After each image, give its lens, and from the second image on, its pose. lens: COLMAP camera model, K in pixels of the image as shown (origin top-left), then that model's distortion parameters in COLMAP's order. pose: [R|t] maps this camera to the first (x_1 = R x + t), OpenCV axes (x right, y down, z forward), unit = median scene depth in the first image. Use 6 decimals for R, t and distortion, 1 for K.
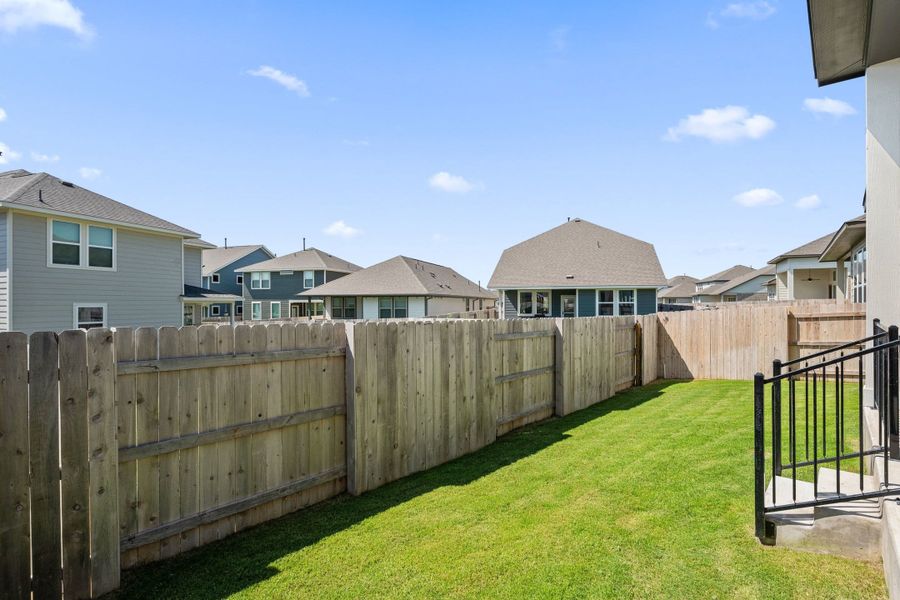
lens RADIAL K [[436.2, 0, 454.5], [0, 436.2, 301.1], [0, 0, 1]] dist [0.002081, -0.001682]
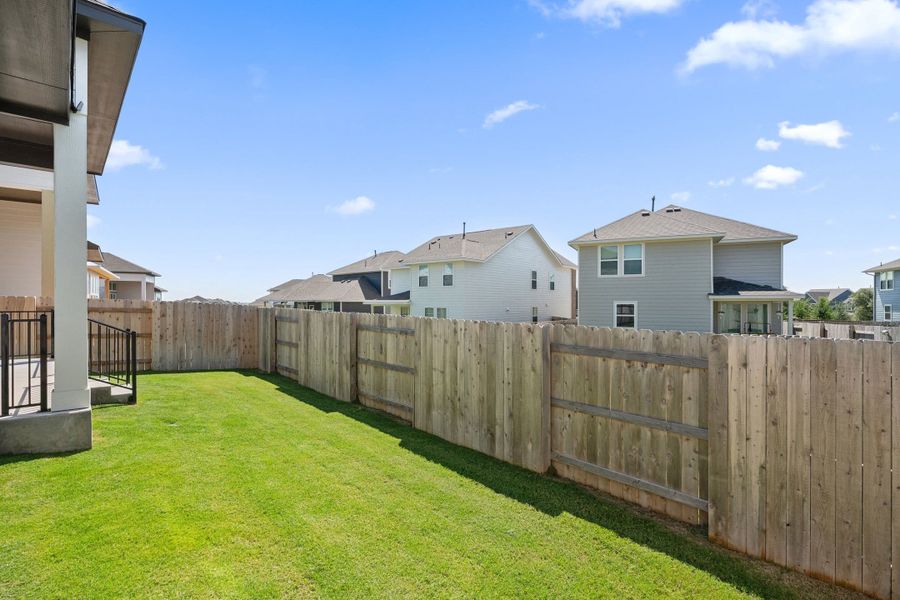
lens RADIAL K [[436.2, 0, 455.0], [0, 436.2, 301.0], [0, 0, 1]] dist [0.002081, -0.001682]
pose [[-0.116798, -0.003584, -0.993149, 0.657778], [0.006911, 0.999966, -0.004421, 0.006471], [0.993132, -0.007380, -0.116770, 0.696639]]
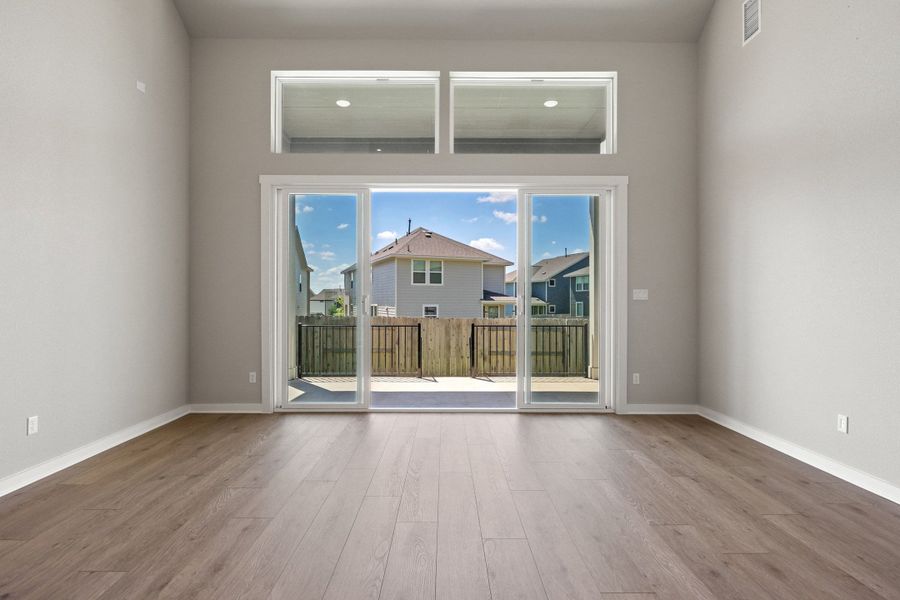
lens RADIAL K [[436.2, 0, 451.3], [0, 436.2, 302.6], [0, 0, 1]] dist [0.002081, -0.001682]
pose [[0.681529, 0.003136, -0.731784, 0.564893], [0.001425, 0.999983, 0.005612, -0.014019], [0.731790, -0.004867, 0.681513, -0.151898]]
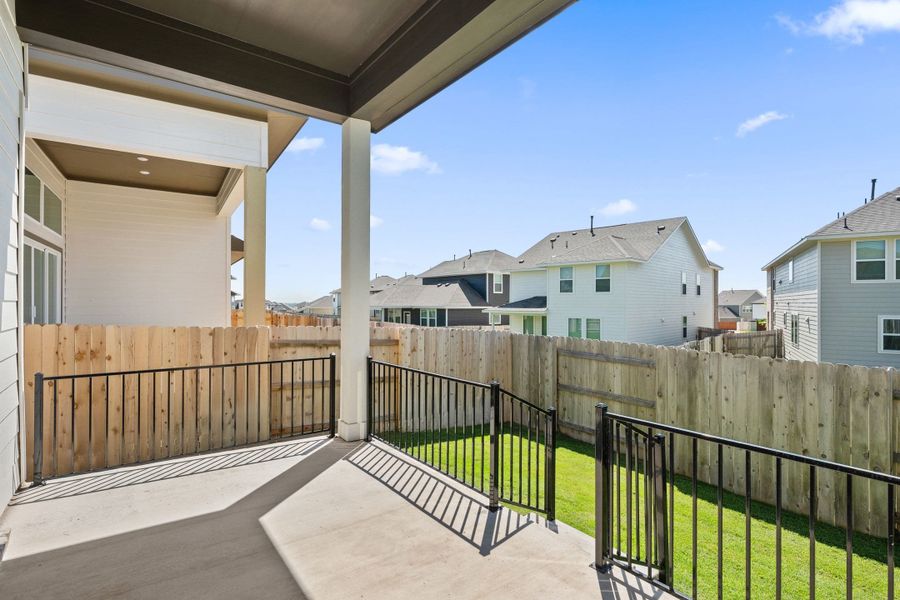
lens RADIAL K [[436.2, 0, 446.5], [0, 436.2, 304.3], [0, 0, 1]] dist [0.002081, -0.001682]
pose [[-0.190097, 0.002020, -0.981763, 0.399547], [0.002284, 0.999996, 0.001615, -0.028566], [0.981763, -0.001935, -0.190101, 0.180455]]
